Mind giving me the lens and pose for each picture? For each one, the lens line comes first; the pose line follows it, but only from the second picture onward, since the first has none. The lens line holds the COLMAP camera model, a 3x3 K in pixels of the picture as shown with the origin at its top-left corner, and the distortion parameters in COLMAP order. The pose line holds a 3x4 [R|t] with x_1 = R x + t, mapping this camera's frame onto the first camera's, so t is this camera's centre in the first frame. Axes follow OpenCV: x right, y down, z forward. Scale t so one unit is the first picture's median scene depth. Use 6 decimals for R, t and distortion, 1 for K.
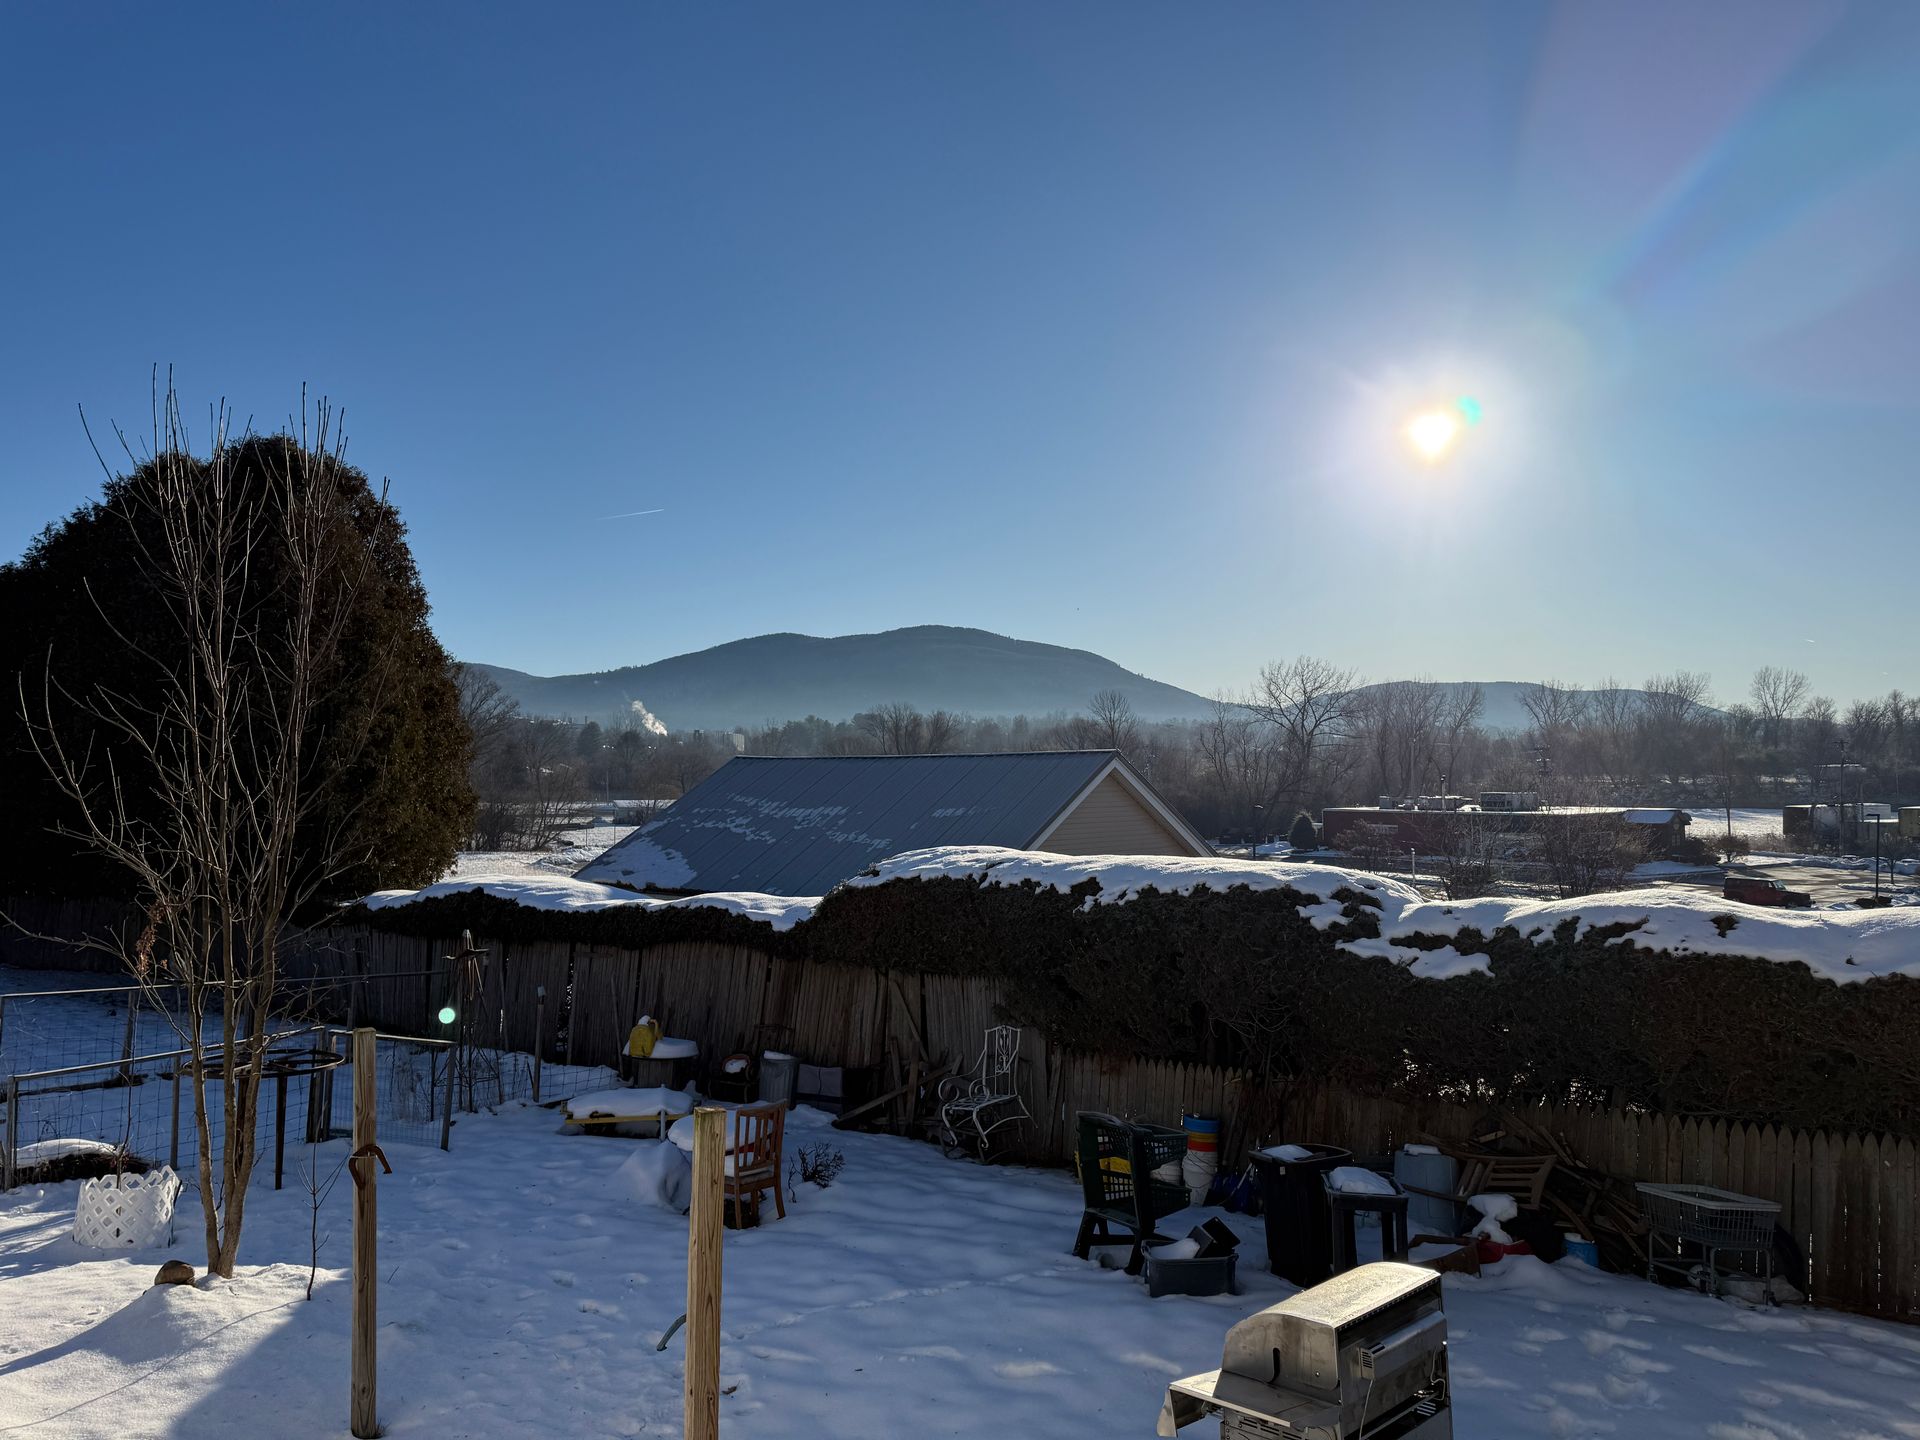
lens RADIAL K [[1318.0, 0, 932.9], [0, 1318.0, 709.5], [0, 0, 1]] dist [0.120683, -0.157728]
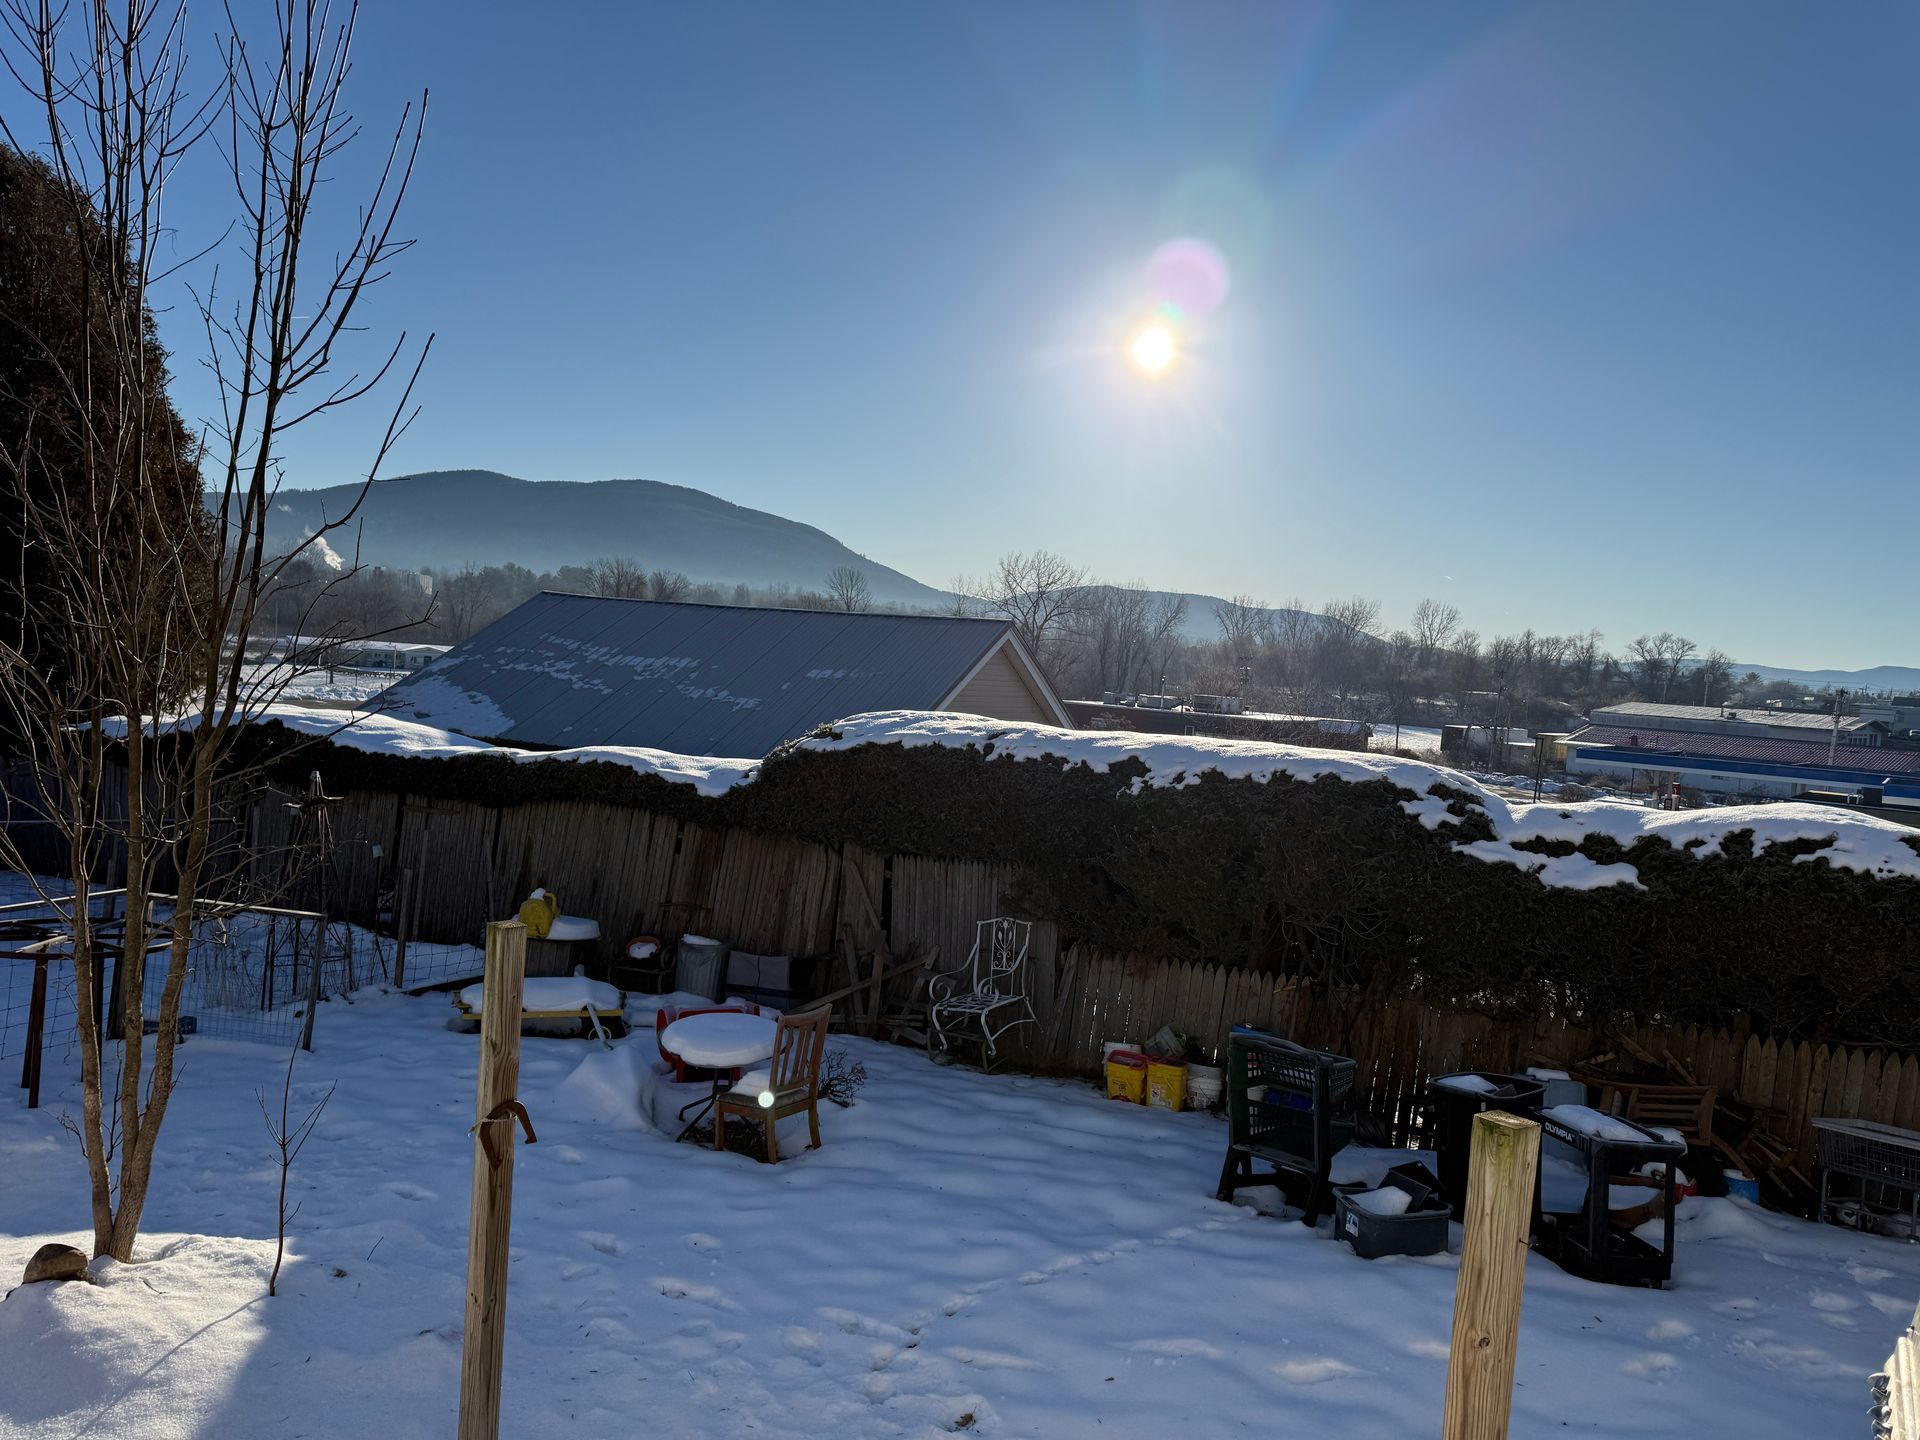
lens RADIAL K [[1342.7, 0, 983.1], [0, 1342.7, 719.1], [0, 0, 1]] dist [0.103700, -0.125167]
pose [[0.970967, 0.066621, 0.229751, -0.197802], [-0.089405, 0.991901, 0.090221, 0.035664], [-0.221880, -0.108142, 0.969059, 0.187540]]
